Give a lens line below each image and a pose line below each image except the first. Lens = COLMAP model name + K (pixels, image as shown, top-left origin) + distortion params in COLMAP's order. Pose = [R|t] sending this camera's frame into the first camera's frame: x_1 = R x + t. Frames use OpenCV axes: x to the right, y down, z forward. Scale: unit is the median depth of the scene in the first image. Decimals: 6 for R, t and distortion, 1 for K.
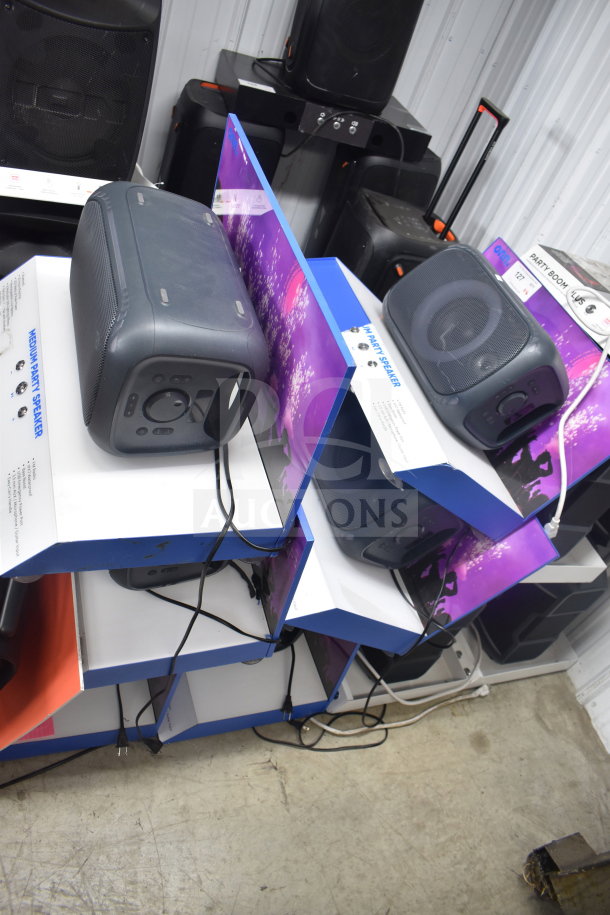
lens RADIAL K [[709.4, 0, 305.0], [0, 709.4, 457.5], [0, 0, 1]] dist [-0.093221, 0.004825]
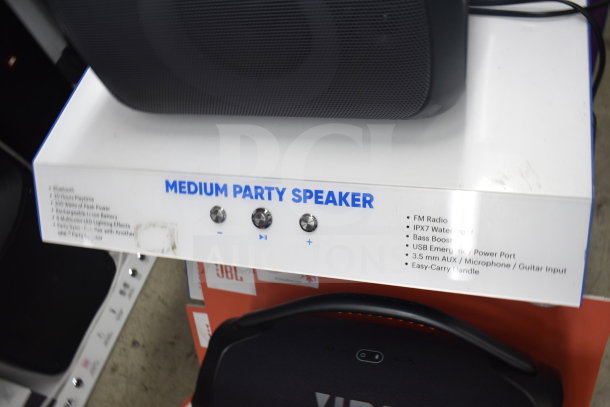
lens RADIAL K [[571.8, 0, 305.0], [0, 571.8, 203.5], [0, 0, 1]] dist [-0.075548, -0.000839]
pose [[0.404696, -0.908068, 0.107859, -0.444076], [0.872294, 0.418744, 0.252501, -0.212000], [-0.274454, -0.008101, 0.961566, 0.472313]]
